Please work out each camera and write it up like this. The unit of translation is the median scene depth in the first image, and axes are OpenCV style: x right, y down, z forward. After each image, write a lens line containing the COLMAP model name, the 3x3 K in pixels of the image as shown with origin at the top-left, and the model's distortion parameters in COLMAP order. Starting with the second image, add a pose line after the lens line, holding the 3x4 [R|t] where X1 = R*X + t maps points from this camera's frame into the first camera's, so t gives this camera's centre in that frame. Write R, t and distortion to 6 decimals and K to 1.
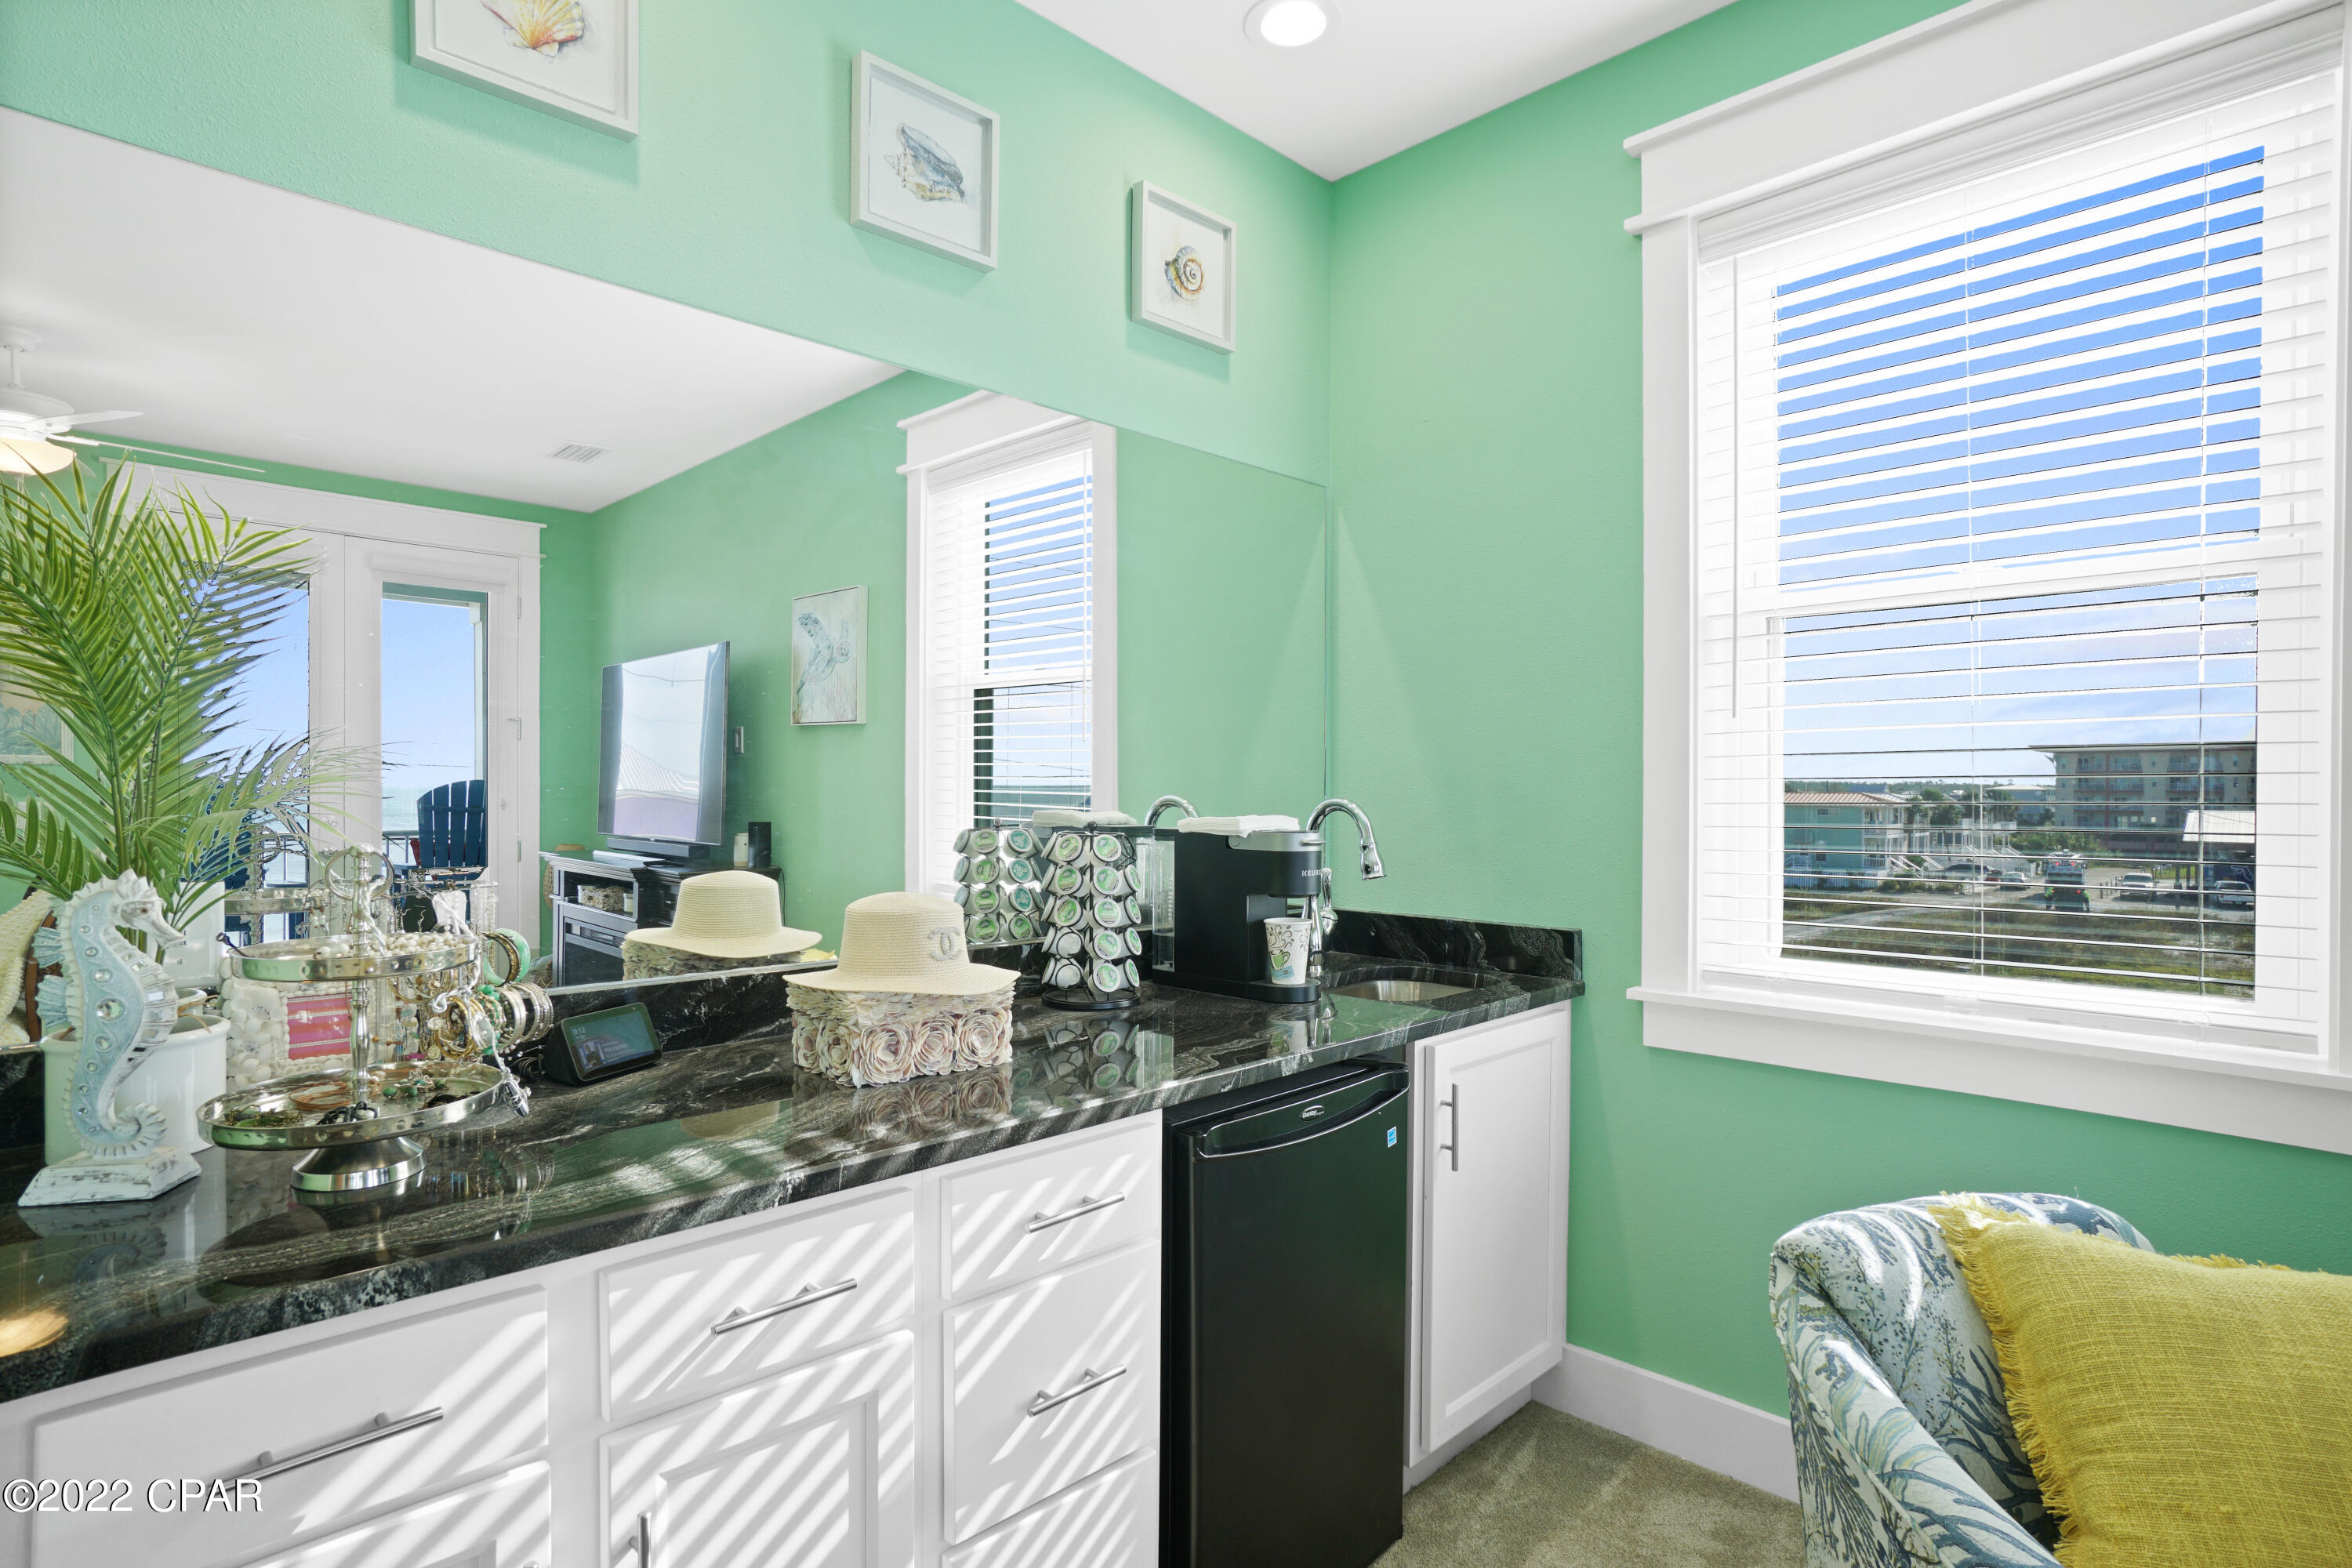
lens RADIAL K [[1065.9, 0, 1121.1], [0, 1065.9, 783.3], [0, 0, 1]] dist [-0.023900, 0.002268]
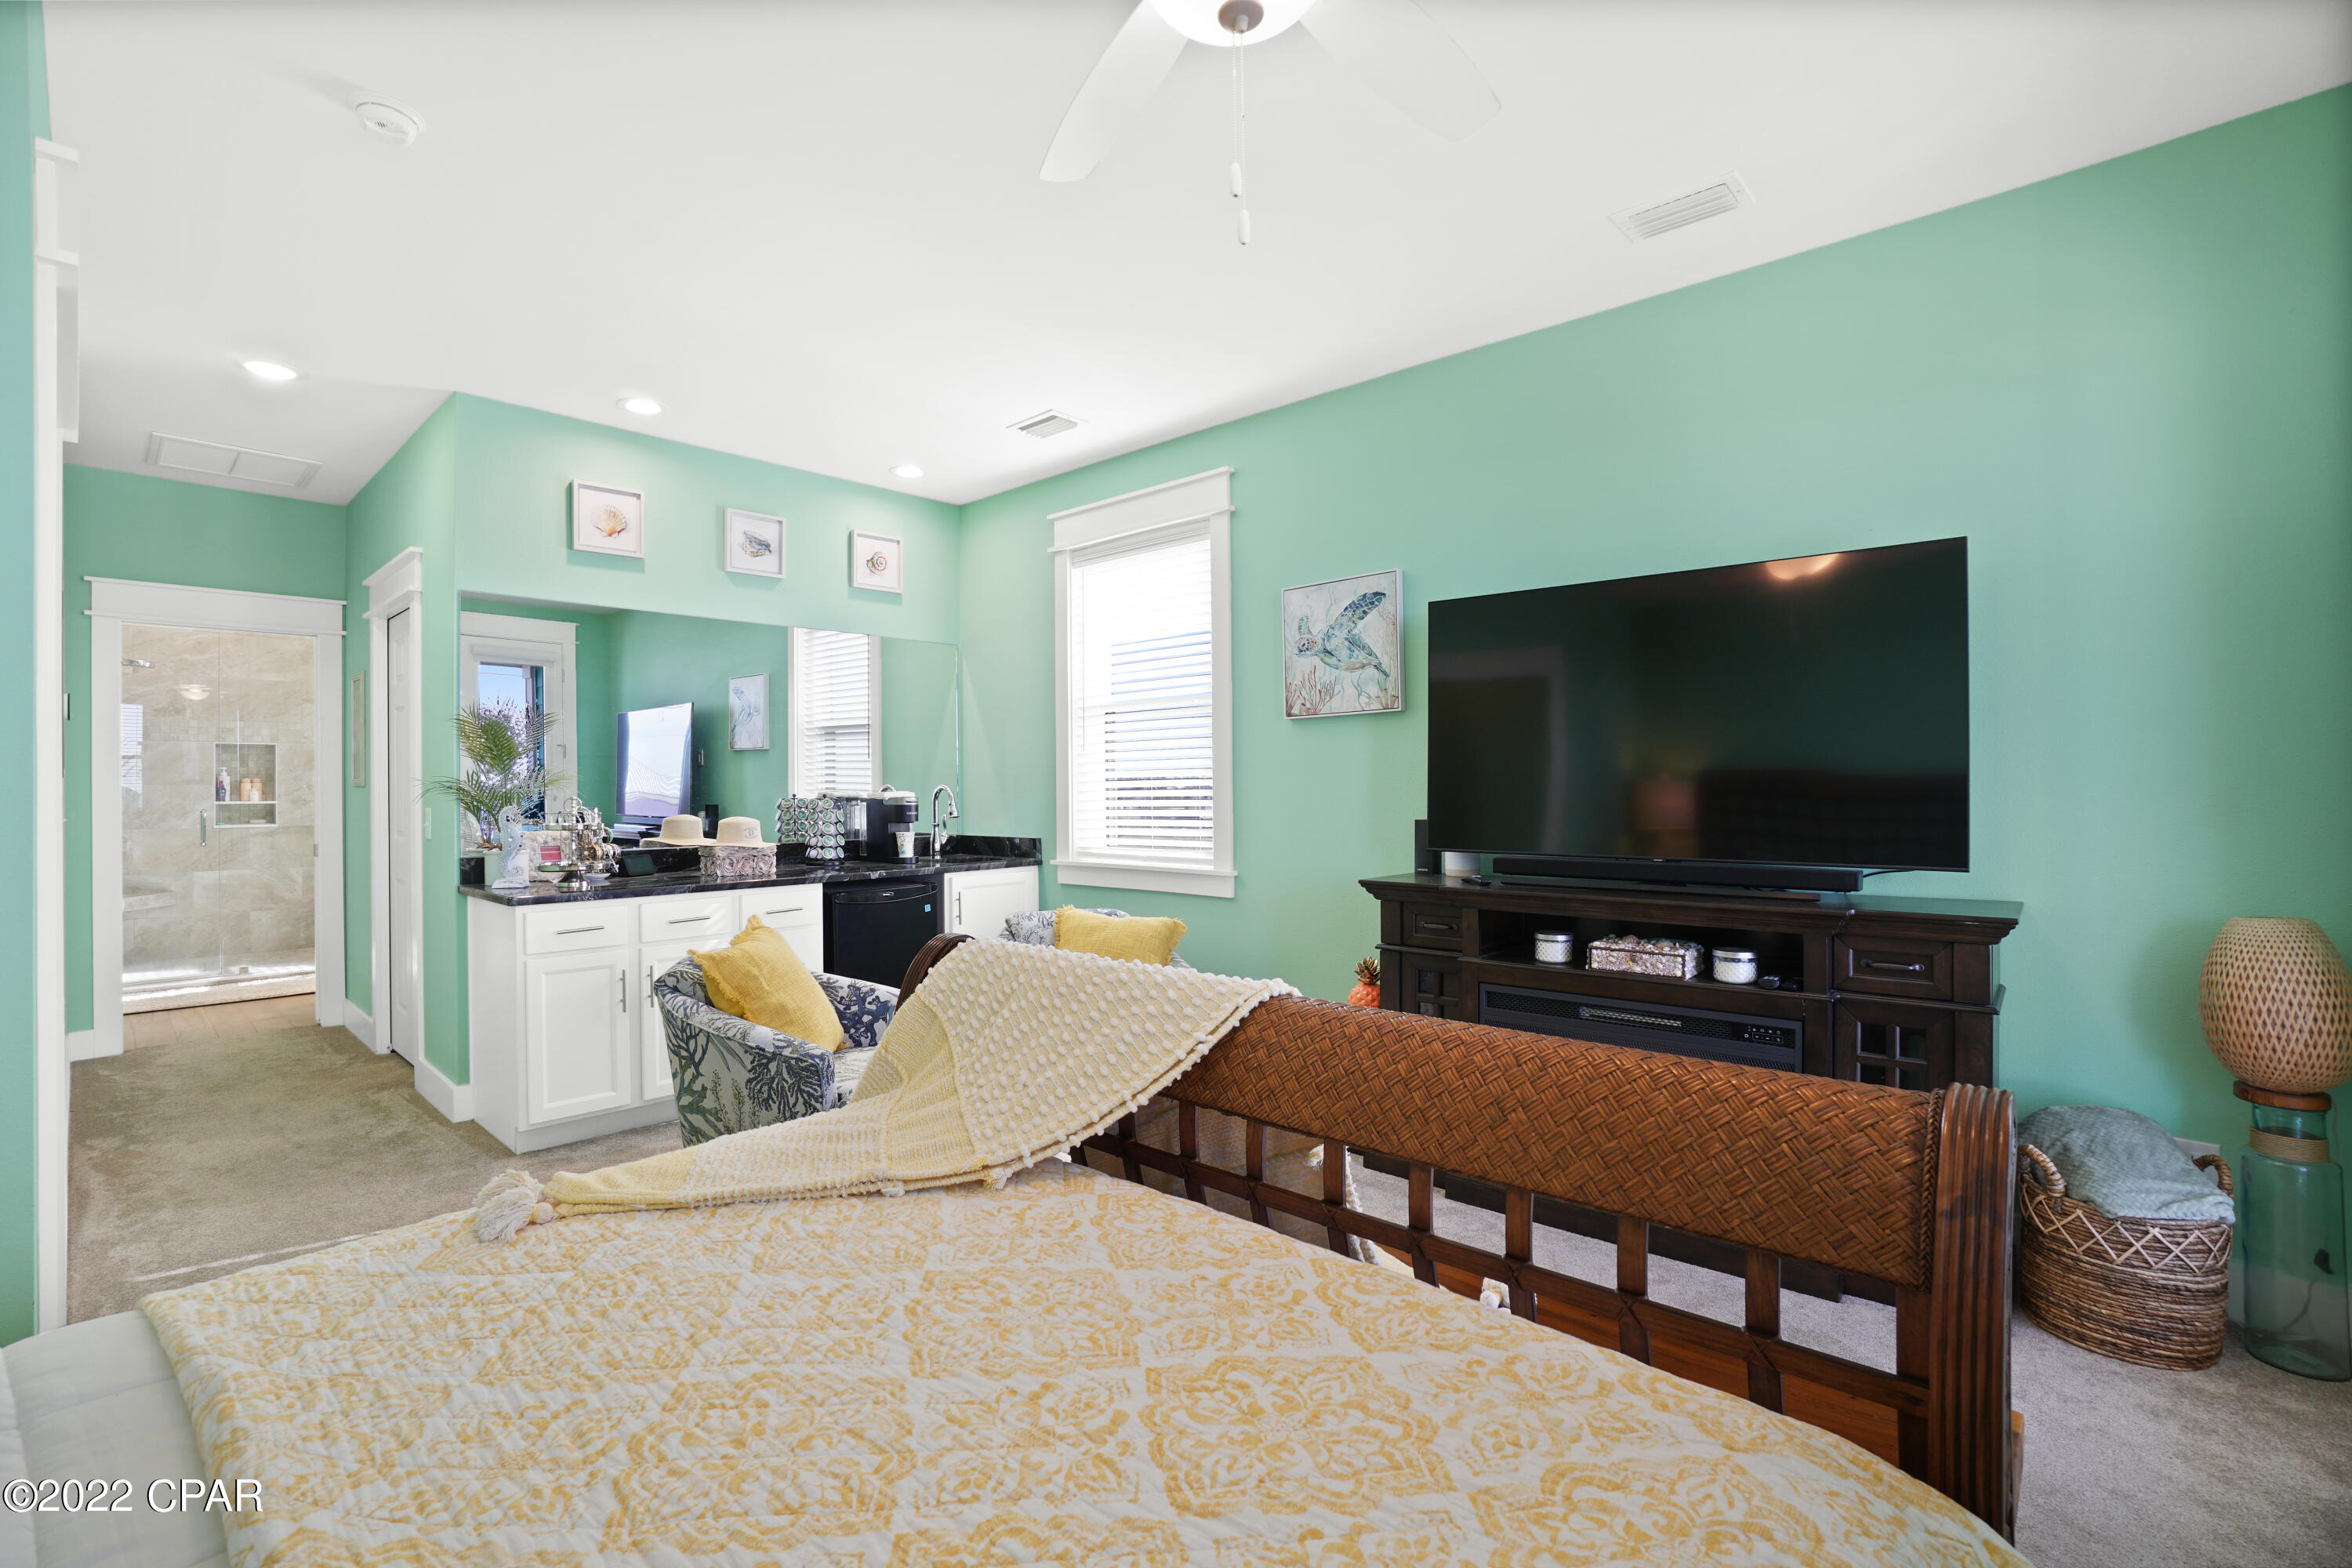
lens RADIAL K [[1047.7, 0, 1165.6], [0, 1047.7, 778.1], [0, 0, 1]] dist [-0.051295, 0.013171]
pose [[0.998625, -0.010911, 0.051268, 0.622100], [0.011281, 0.999912, -0.006930, 0.022564], [-0.051188, 0.007498, 0.998661, -1.448596]]
